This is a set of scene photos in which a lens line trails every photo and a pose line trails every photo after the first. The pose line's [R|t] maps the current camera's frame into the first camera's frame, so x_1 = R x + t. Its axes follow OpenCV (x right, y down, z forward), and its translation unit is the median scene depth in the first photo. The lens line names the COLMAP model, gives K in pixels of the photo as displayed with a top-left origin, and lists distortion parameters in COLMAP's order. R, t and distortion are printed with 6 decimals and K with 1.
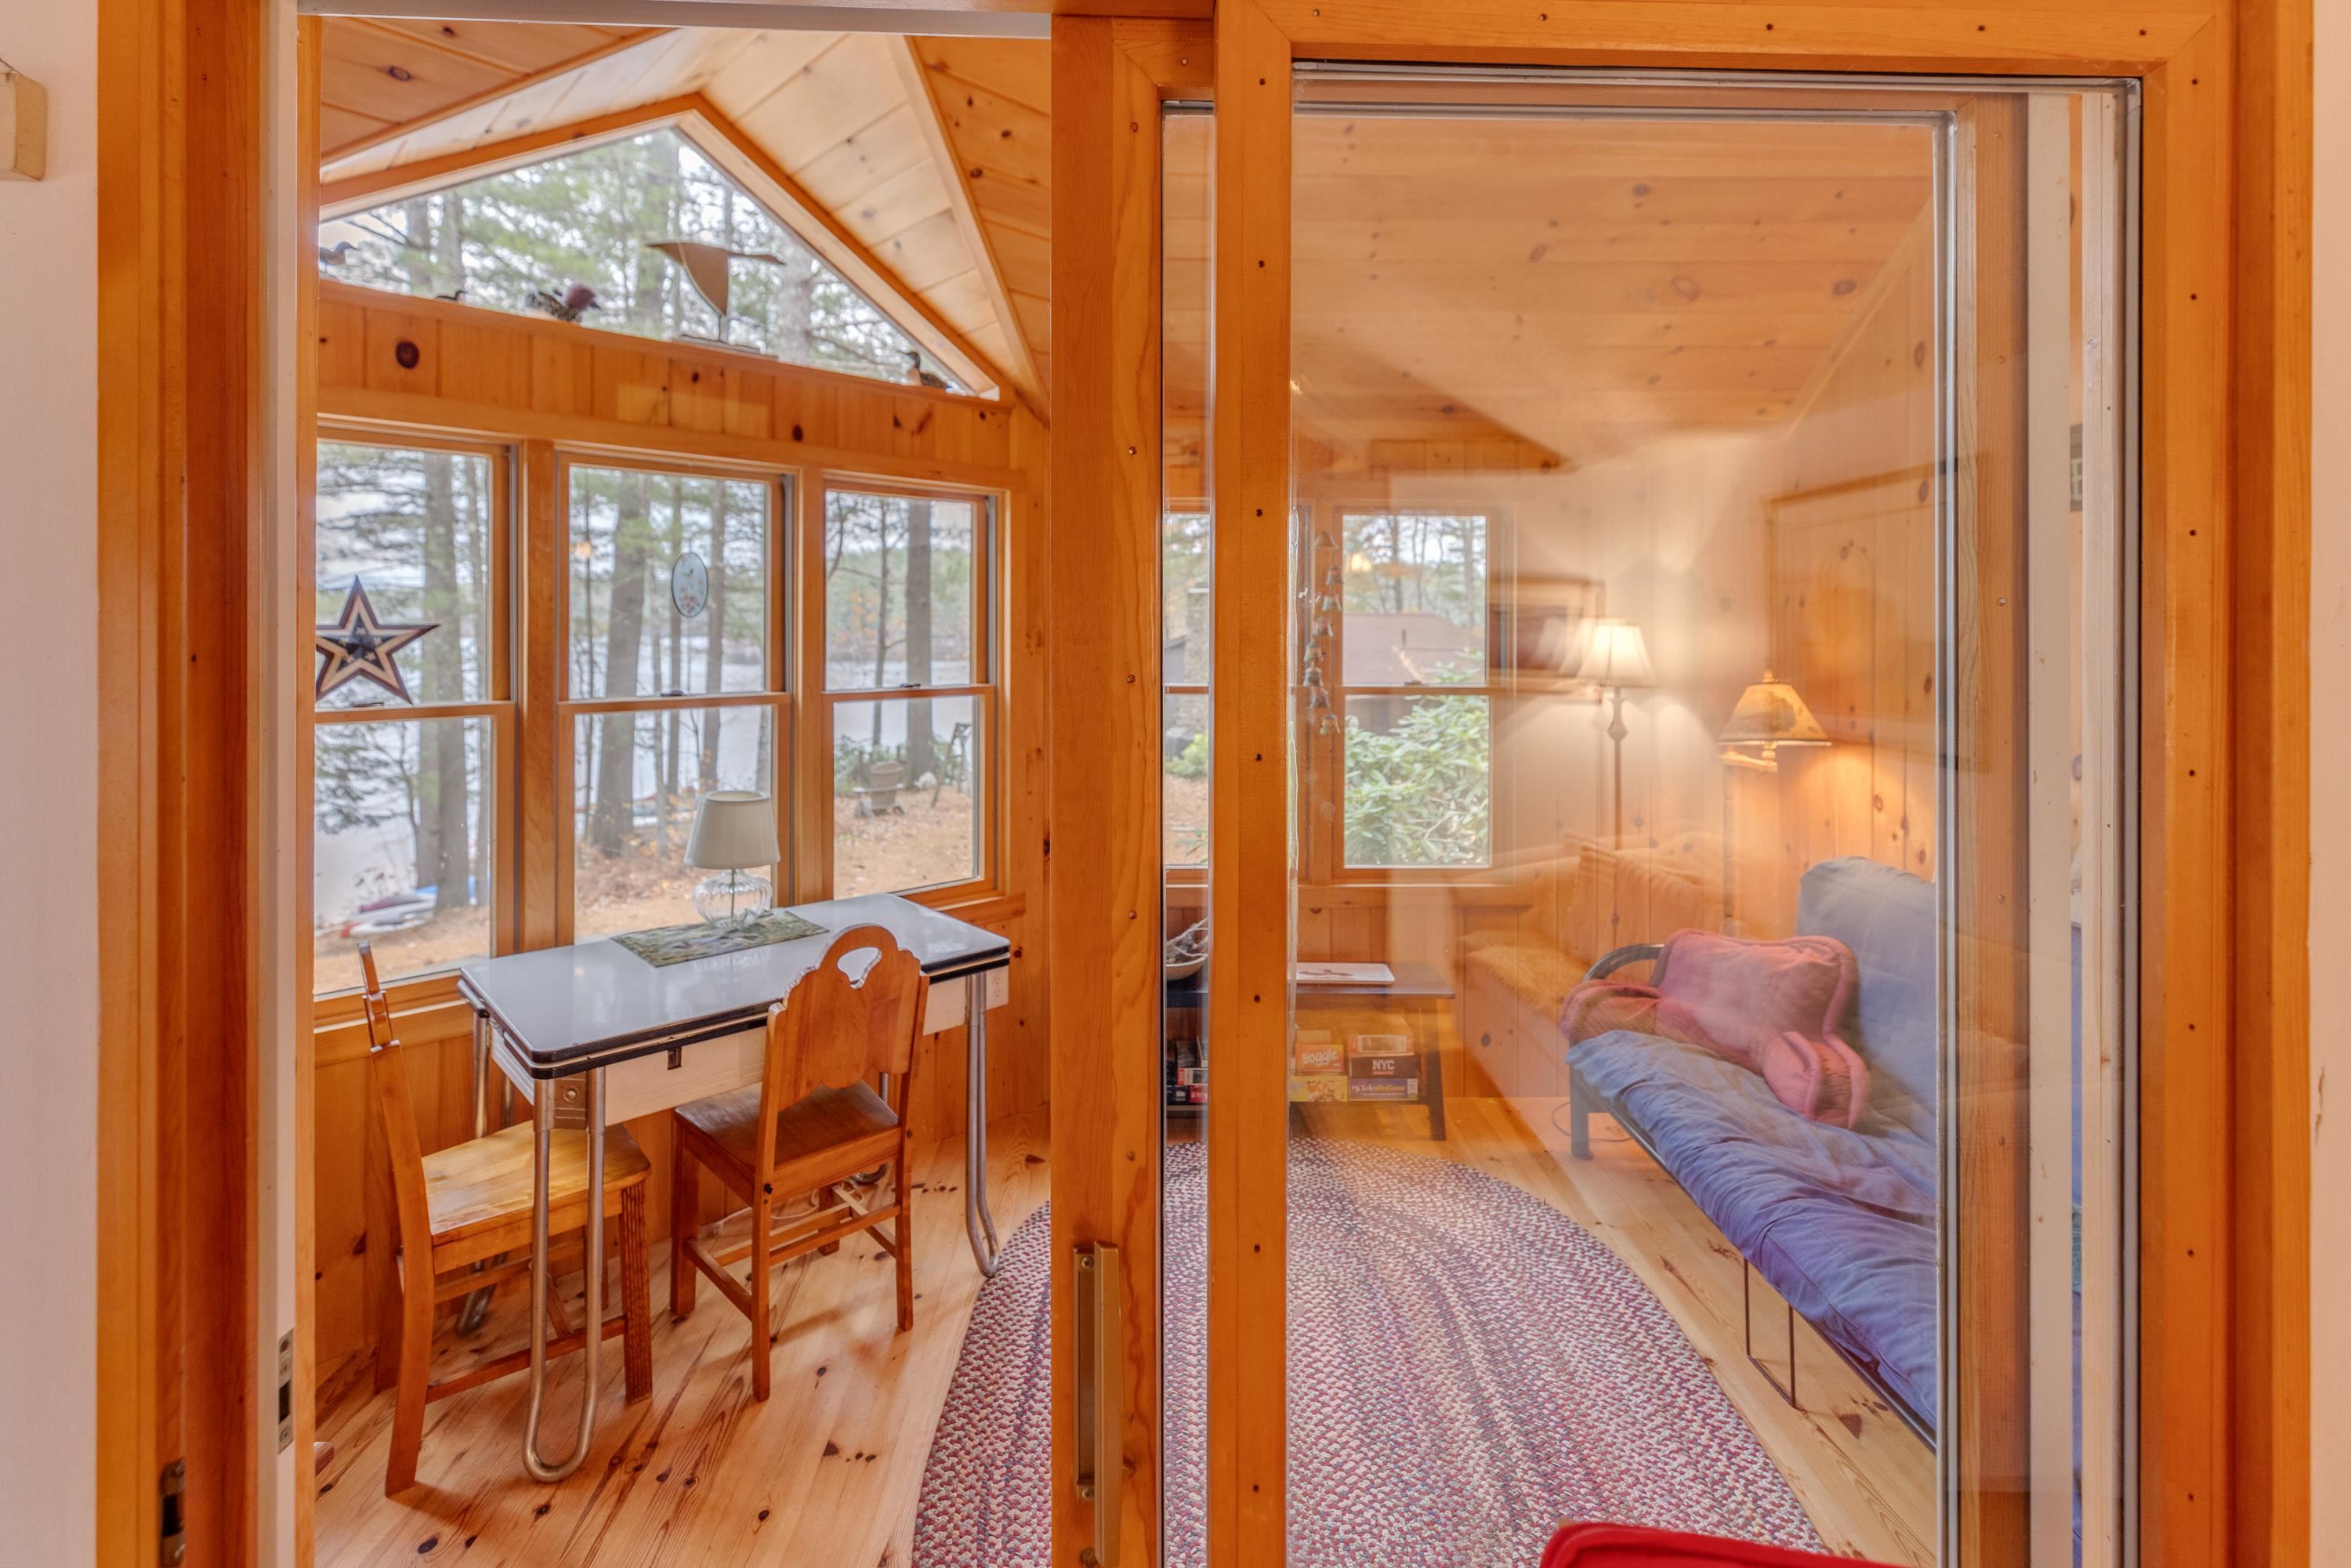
lens RADIAL K [[1117.4, 0, 1133.0], [0, 1117.4, 589.1], [0, 0, 1]] dist [0.003481, -0.000525]
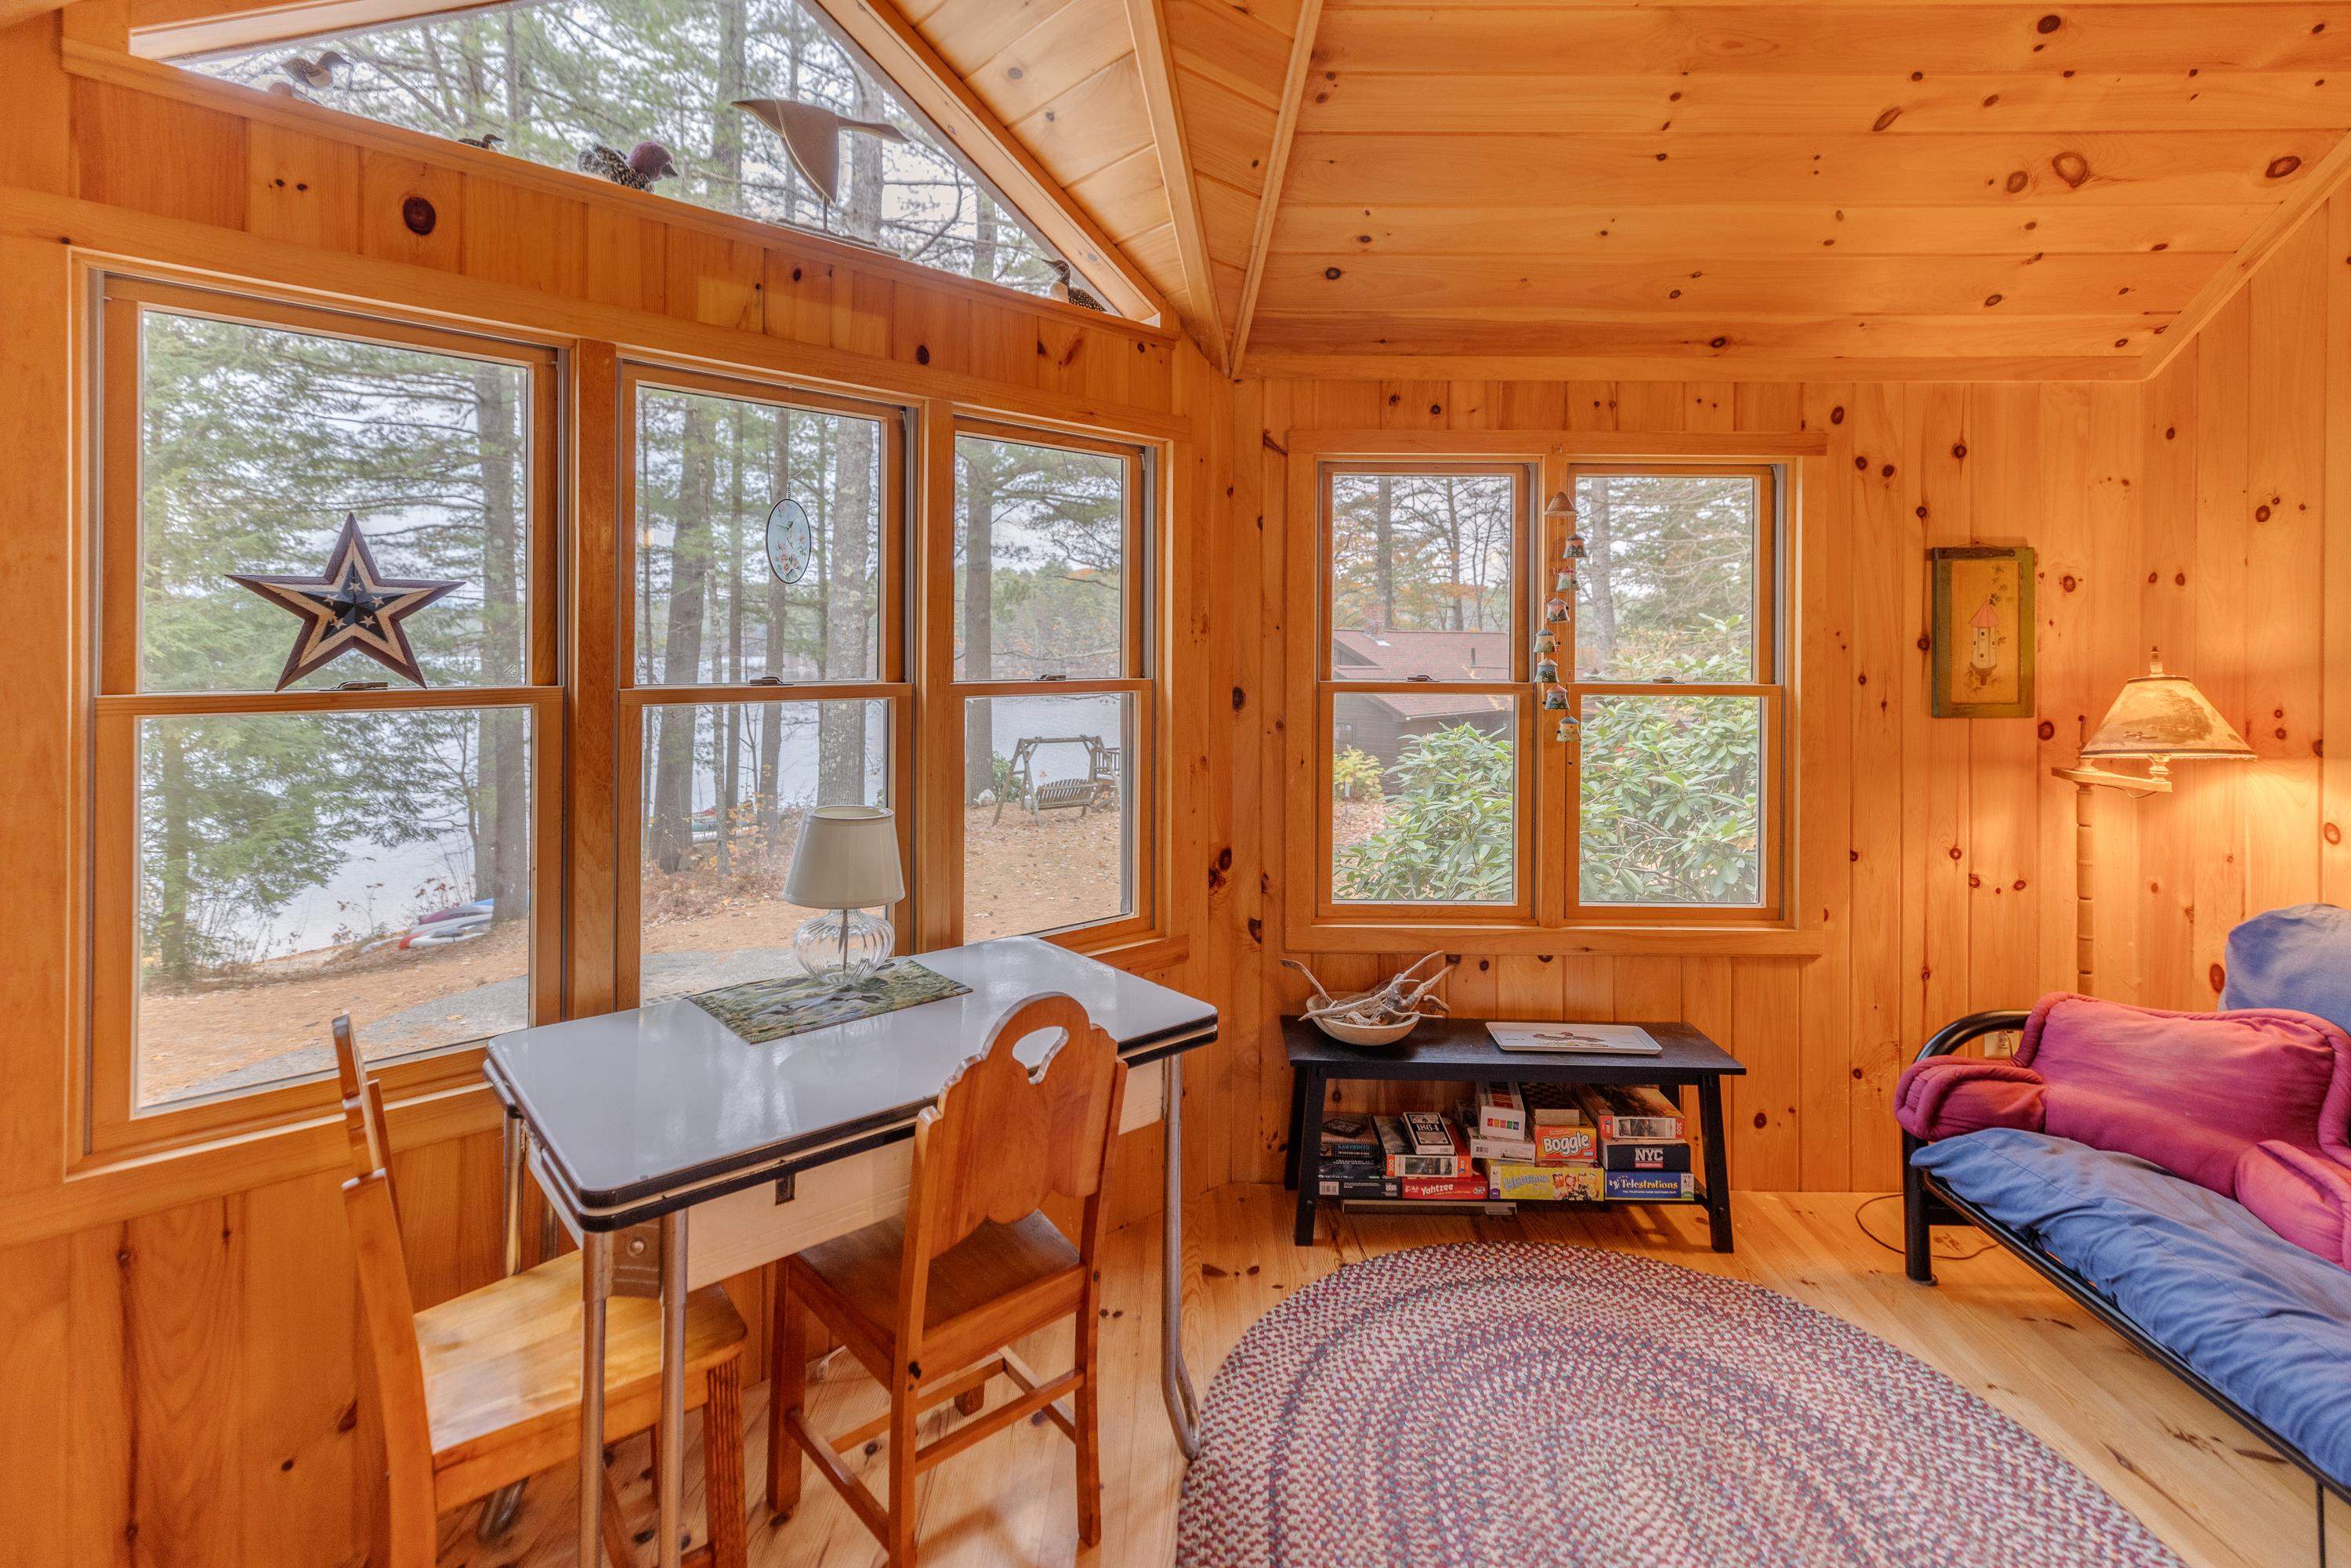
lens RADIAL K [[1117.4, 0, 1188.1], [0, 1117.4, 614.0], [0, 0, 1]] dist [0.003481, -0.000525]
pose [[0.999970, 0.007062, -0.003101, -0.120119], [-0.007043, 0.999957, 0.005987, 0.041738], [0.003143, -0.005965, 0.999977, 0.230490]]
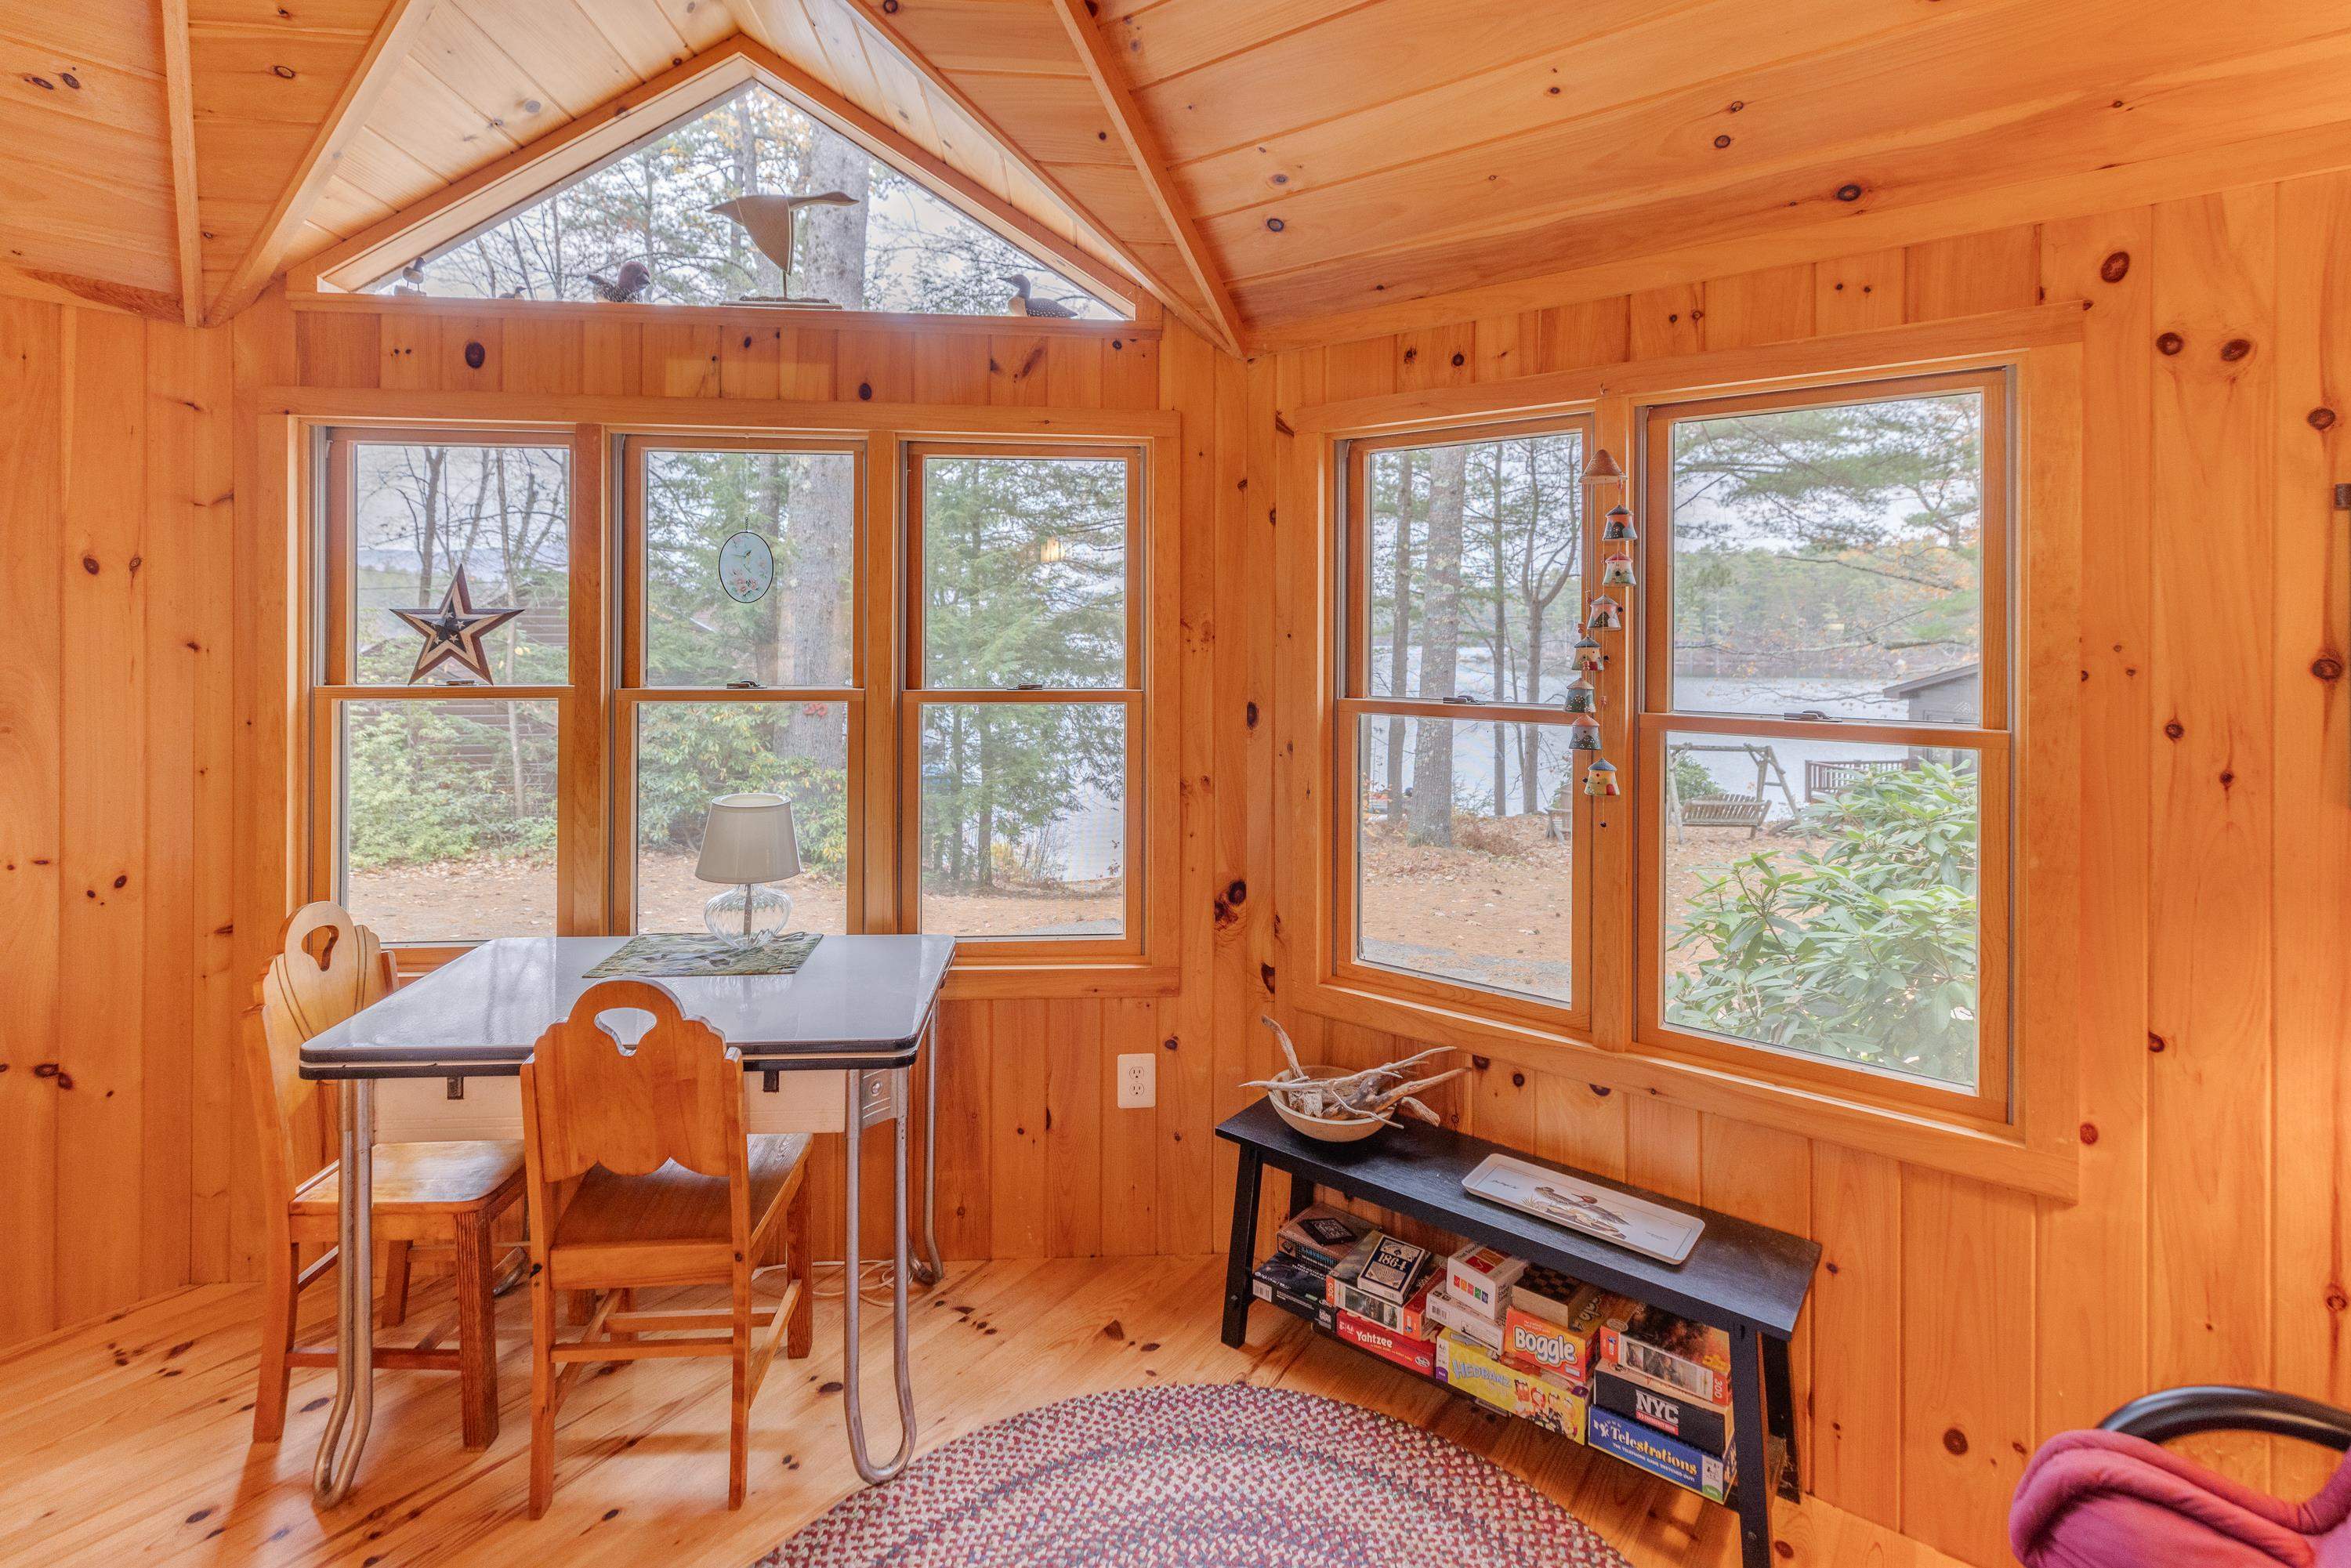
lens RADIAL K [[1117.4, 0, 1089.1], [0, 1117.4, 603.5], [0, 0, 1]] dist [0.003481, -0.000525]
pose [[0.788183, -0.010593, -0.615350, 0.409239], [0.014400, 0.999896, 0.001232, 0.029920], [0.615273, -0.009832, 0.788253, 0.462468]]
